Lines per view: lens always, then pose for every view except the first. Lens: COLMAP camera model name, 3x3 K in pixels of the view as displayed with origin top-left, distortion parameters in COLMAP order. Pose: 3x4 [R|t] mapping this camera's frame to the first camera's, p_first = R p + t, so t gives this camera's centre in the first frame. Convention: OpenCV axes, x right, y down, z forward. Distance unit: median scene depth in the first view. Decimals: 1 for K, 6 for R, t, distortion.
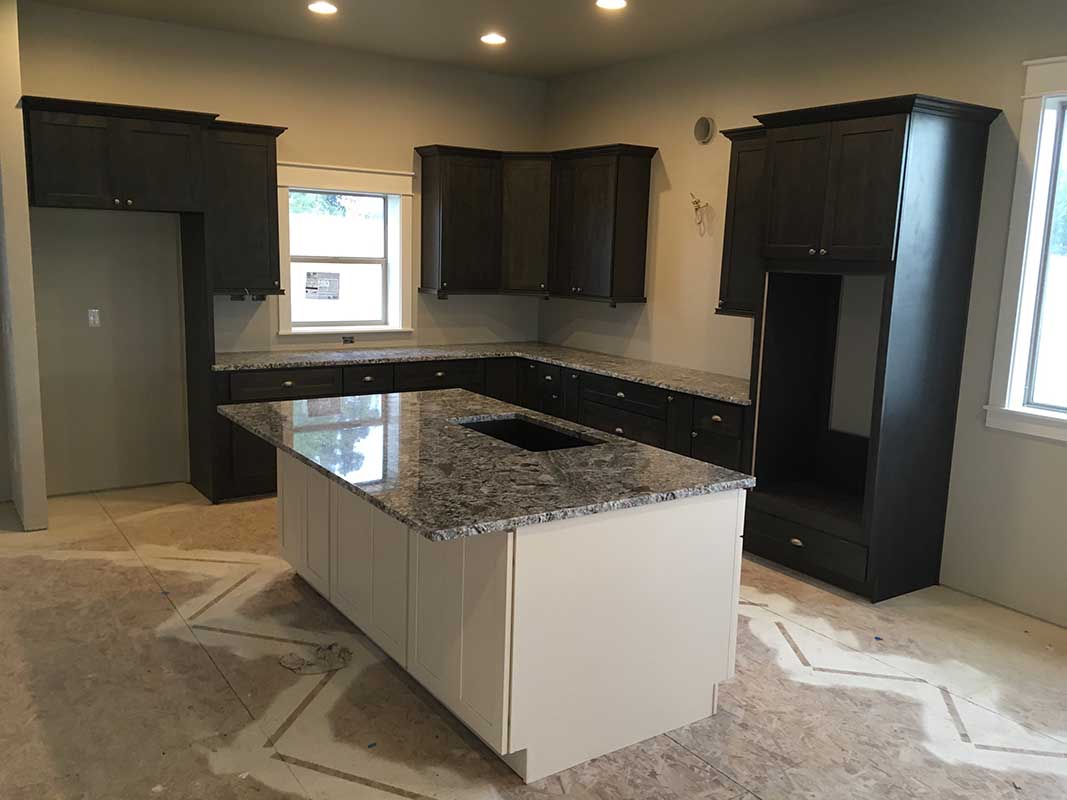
lens RADIAL K [[899.6, 0, 535.1], [0, 899.6, 400.0], [0, 0, 1]] dist [0.075018, -0.083262]
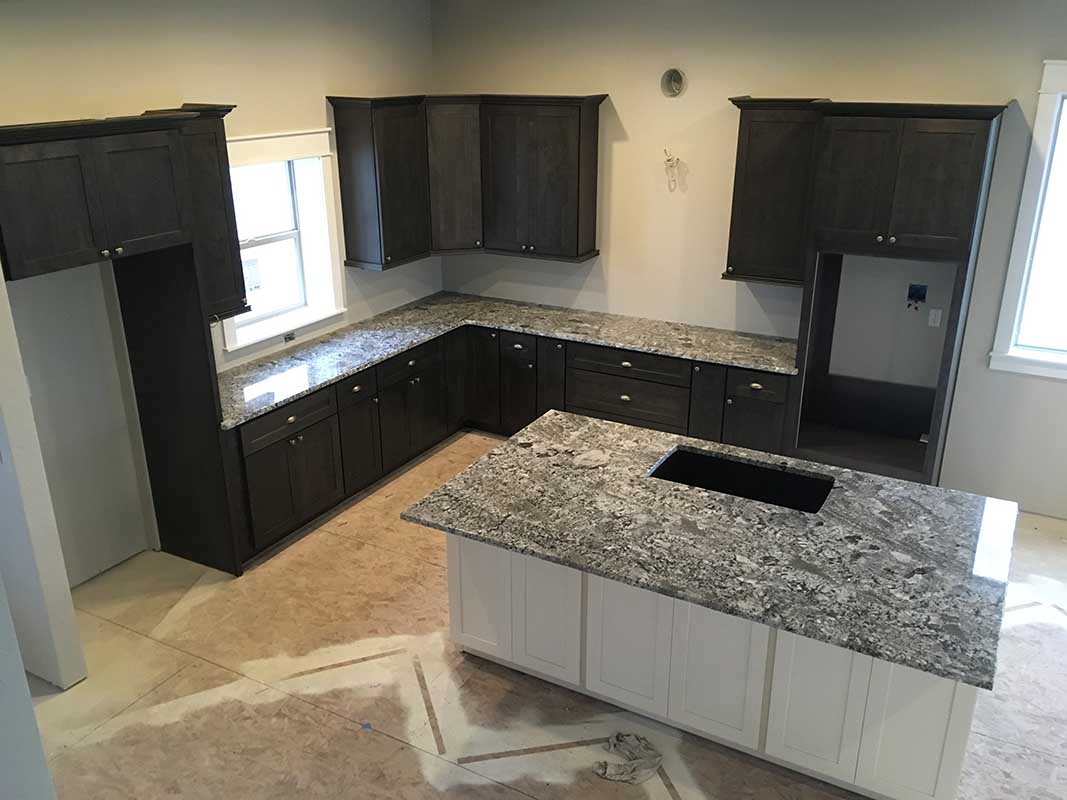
lens RADIAL K [[899.6, 0, 531.4], [0, 899.6, 397.9], [0, 0, 1]] dist [0.075018, -0.083262]
pose [[0.890800, -0.191498, 0.412073, -0.431222], [0.105498, 0.969239, 0.222364, -0.208735], [-0.441979, -0.154609, 0.883601, 0.155447]]
